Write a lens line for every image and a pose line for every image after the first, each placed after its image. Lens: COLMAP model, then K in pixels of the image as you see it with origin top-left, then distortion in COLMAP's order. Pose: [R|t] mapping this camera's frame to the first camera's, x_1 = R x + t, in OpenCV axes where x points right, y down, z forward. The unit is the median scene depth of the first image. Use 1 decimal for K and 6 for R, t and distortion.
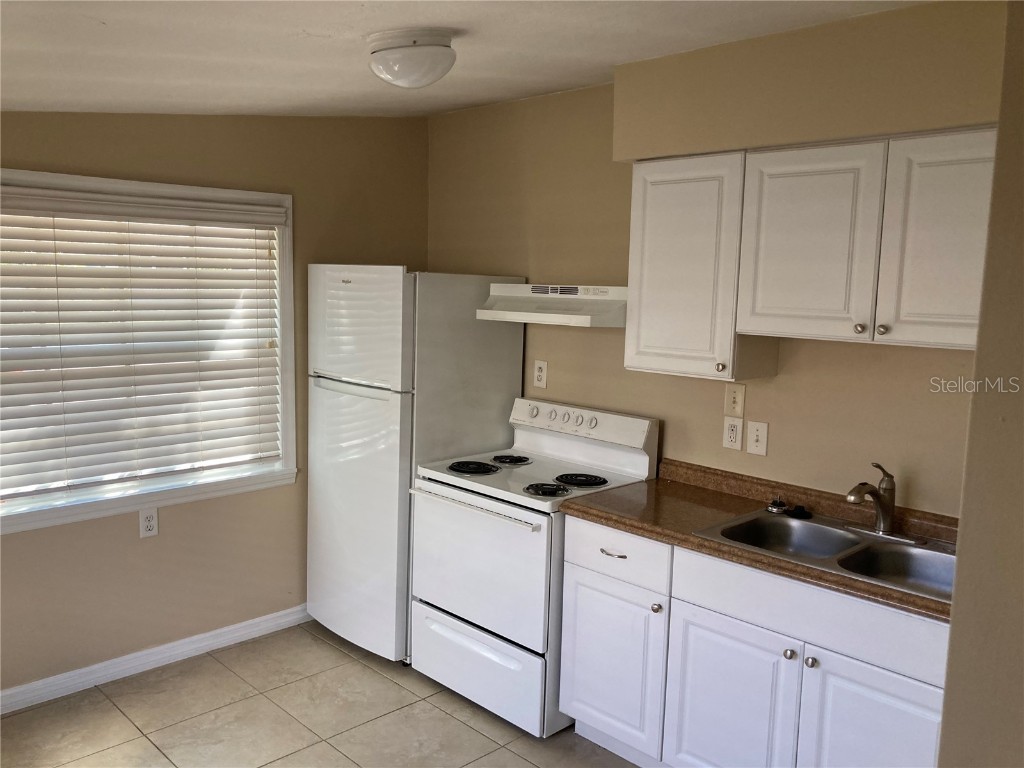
lens RADIAL K [[847.7, 0, 512.0], [0, 847.7, 384.0], [0, 0, 1]] dist [0.010467, 0.005901]
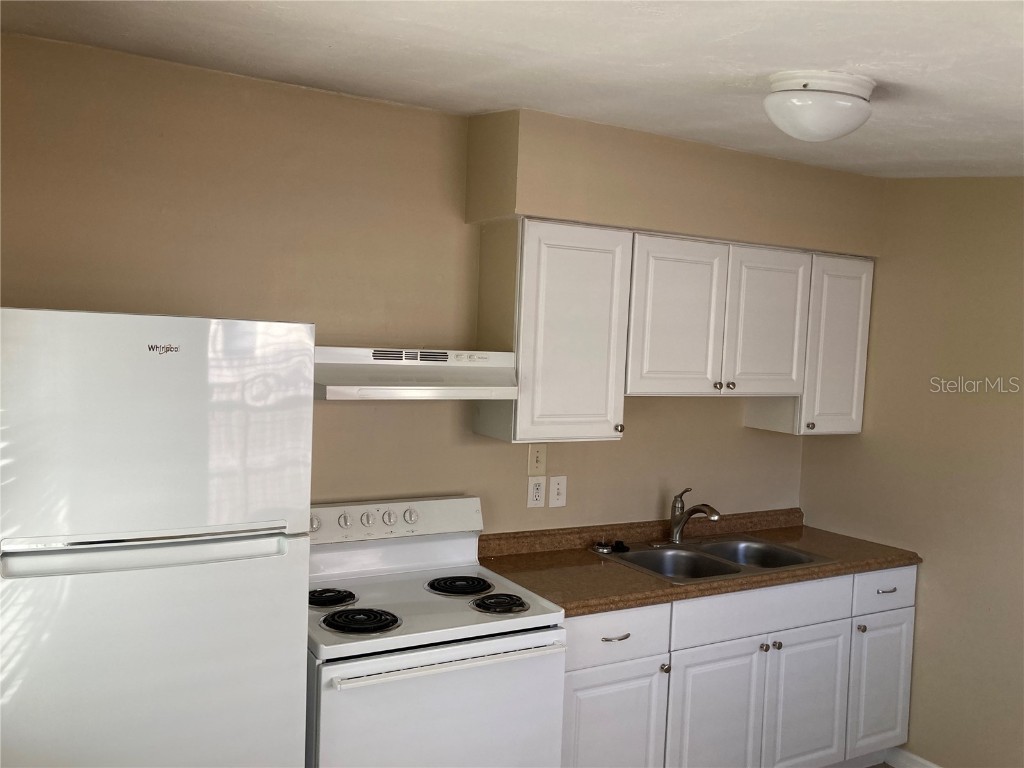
lens RADIAL K [[847.7, 0, 512.0], [0, 847.7, 384.0], [0, 0, 1]] dist [0.010467, 0.005901]
pose [[0.242508, -0.066996, 0.967833, -0.725272], [0.082463, 0.995426, 0.048243, -0.122867], [-0.966638, 0.068111, 0.246924, 0.773733]]
